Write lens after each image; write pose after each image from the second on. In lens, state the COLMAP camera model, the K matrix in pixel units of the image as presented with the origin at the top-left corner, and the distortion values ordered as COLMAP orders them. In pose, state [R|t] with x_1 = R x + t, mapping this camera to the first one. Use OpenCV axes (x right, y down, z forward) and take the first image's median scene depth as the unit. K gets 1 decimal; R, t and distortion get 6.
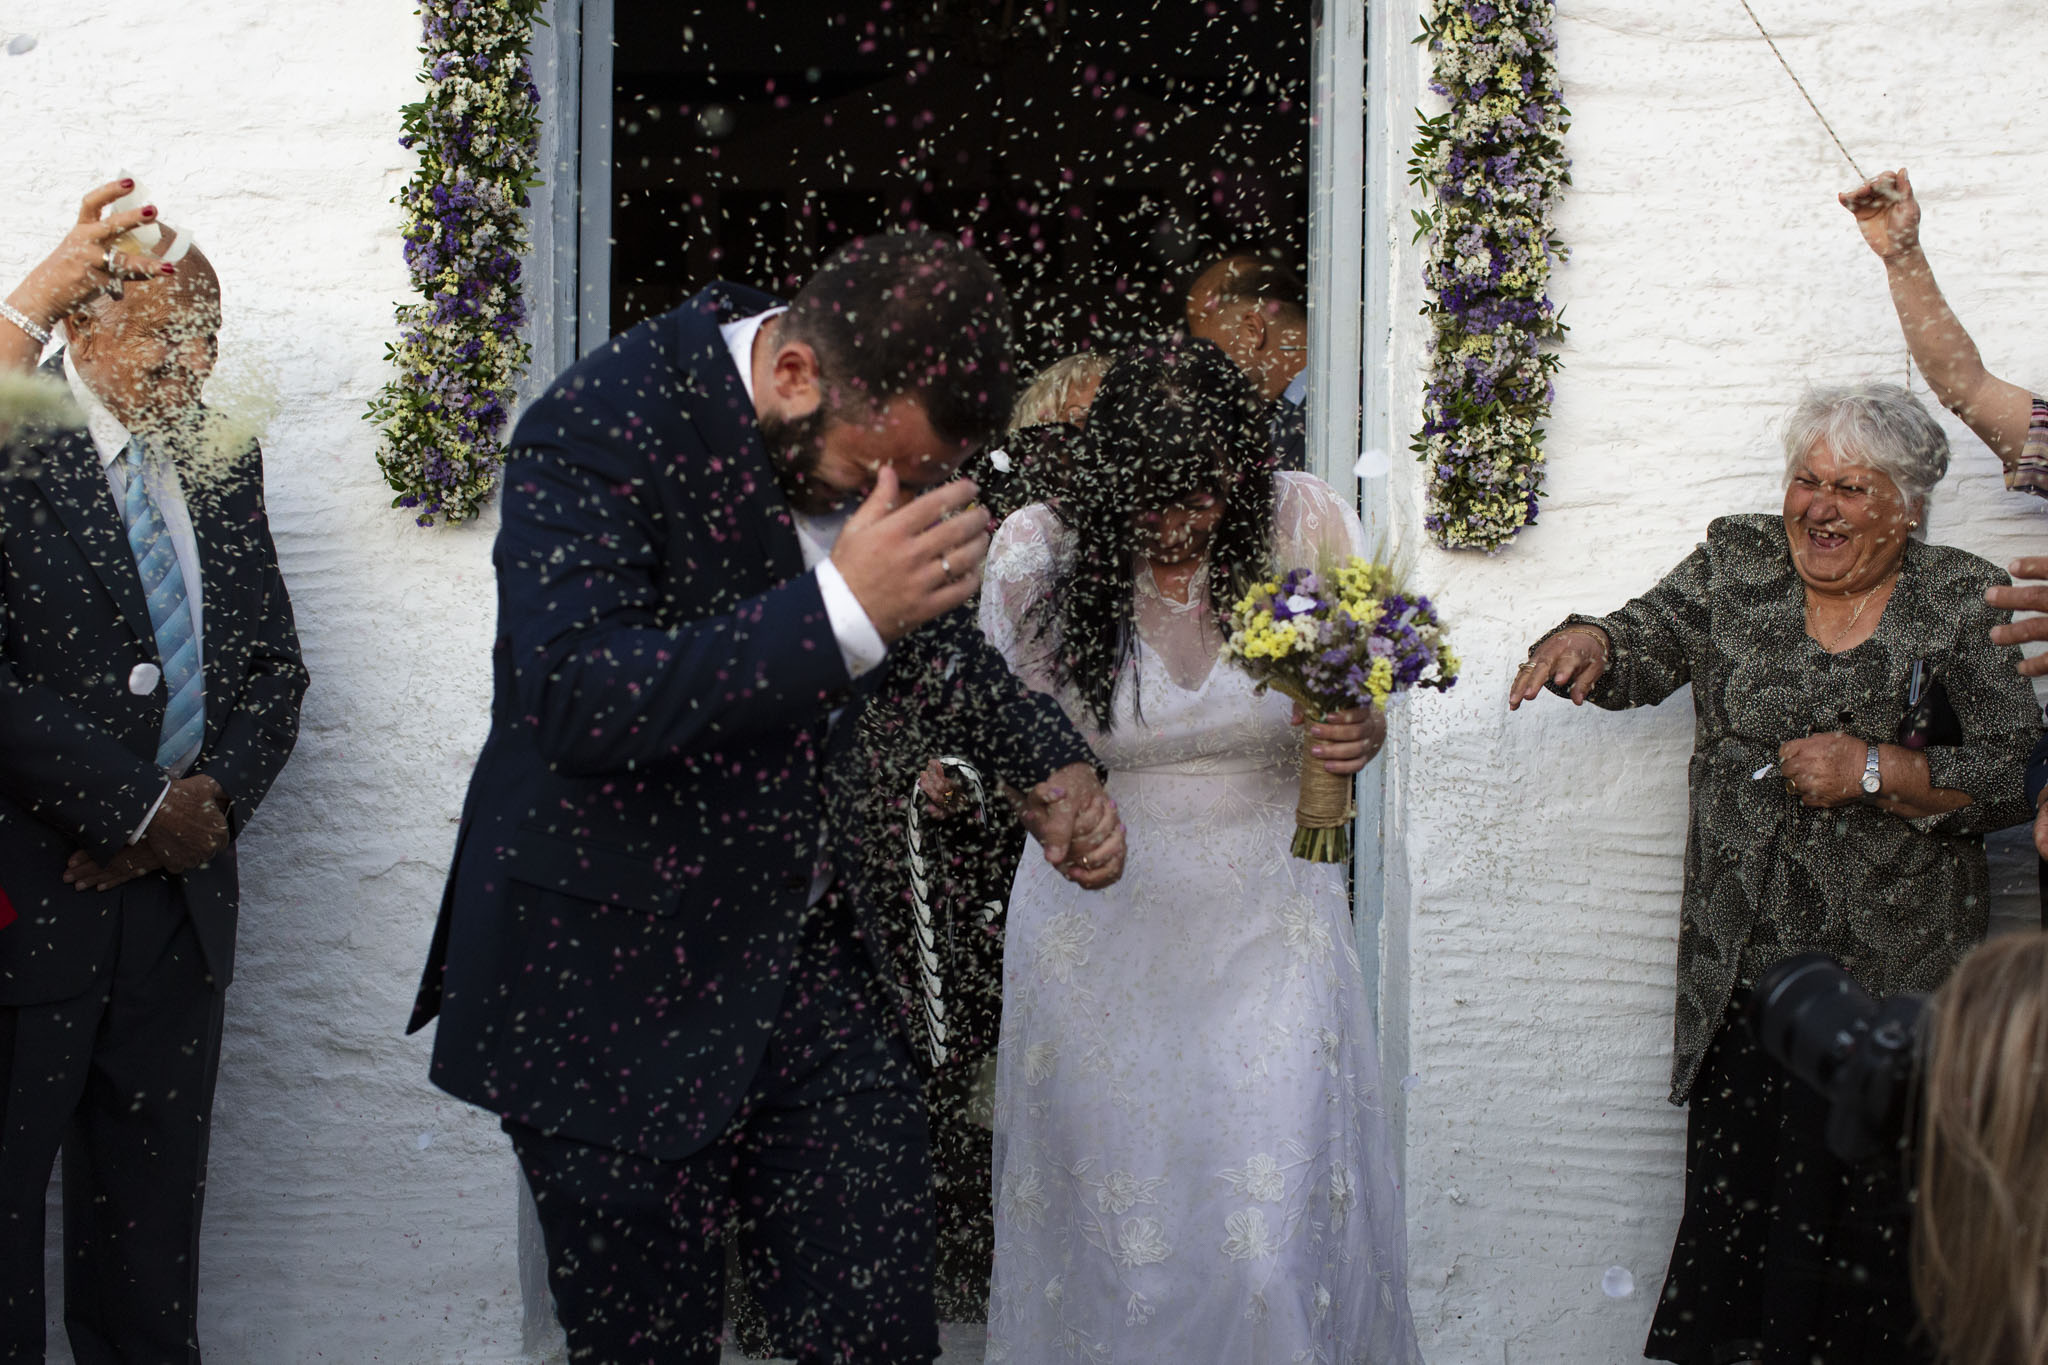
lens RADIAL K [[2973.0, 0, 1024.0], [0, 2973.0, 682.5], [0, 0, 1]] dist [-0.013285, -0.080754]
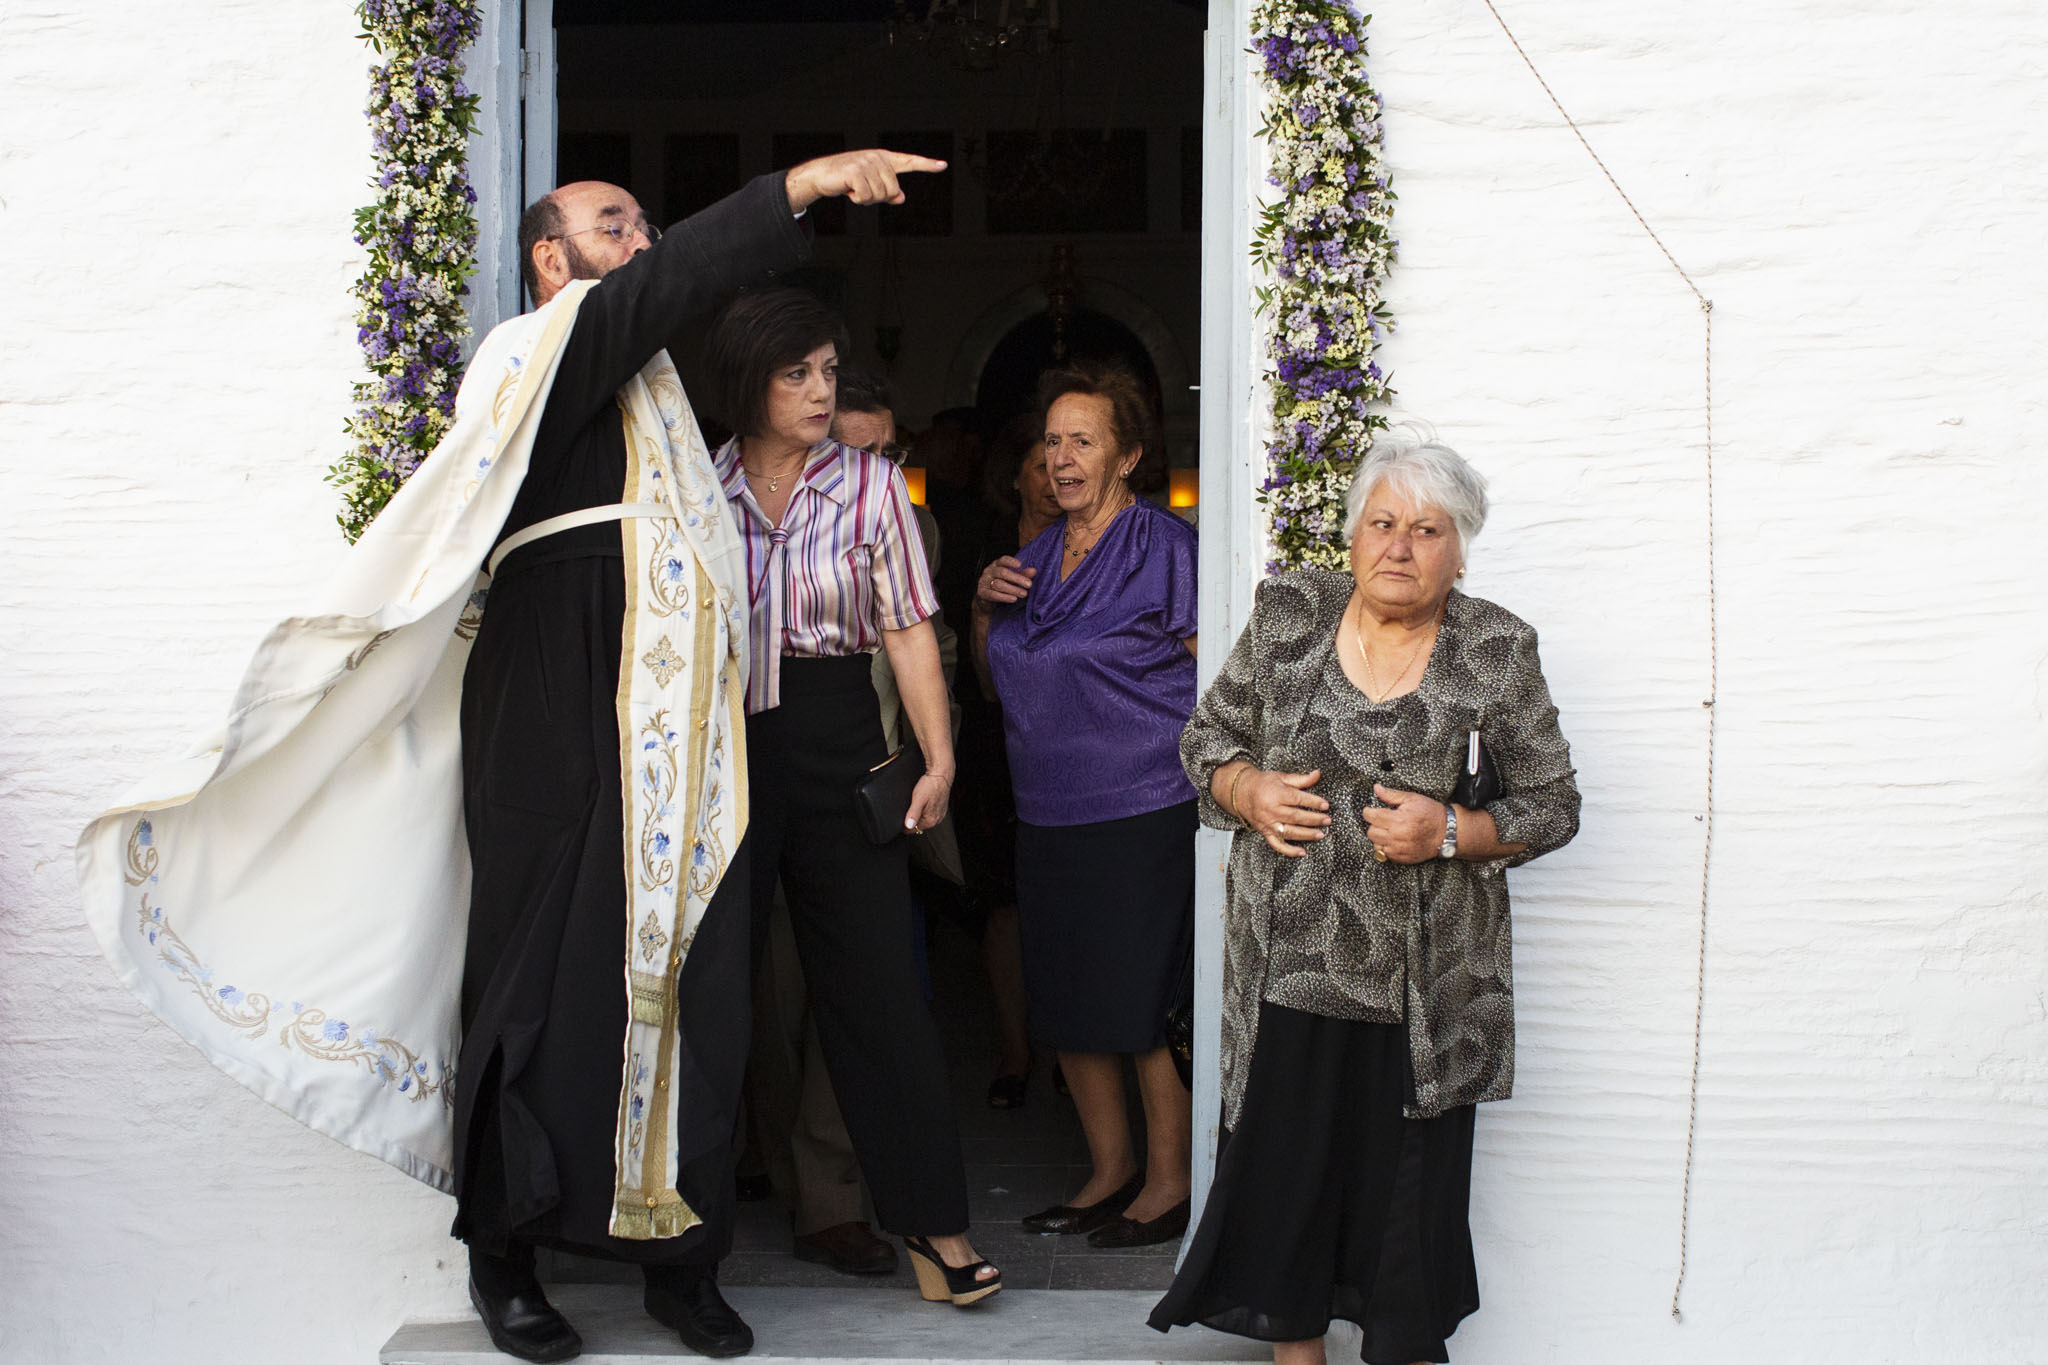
lens RADIAL K [[2973.0, 0, 1024.0], [0, 2973.0, 682.5], [0, 0, 1]] dist [-0.013285, -0.080754]
pose [[0.999463, -0.008823, -0.031570, 0.079998], [0.009166, 0.999901, 0.010716, -0.023675], [0.031472, -0.011000, 0.999444, -0.125198]]
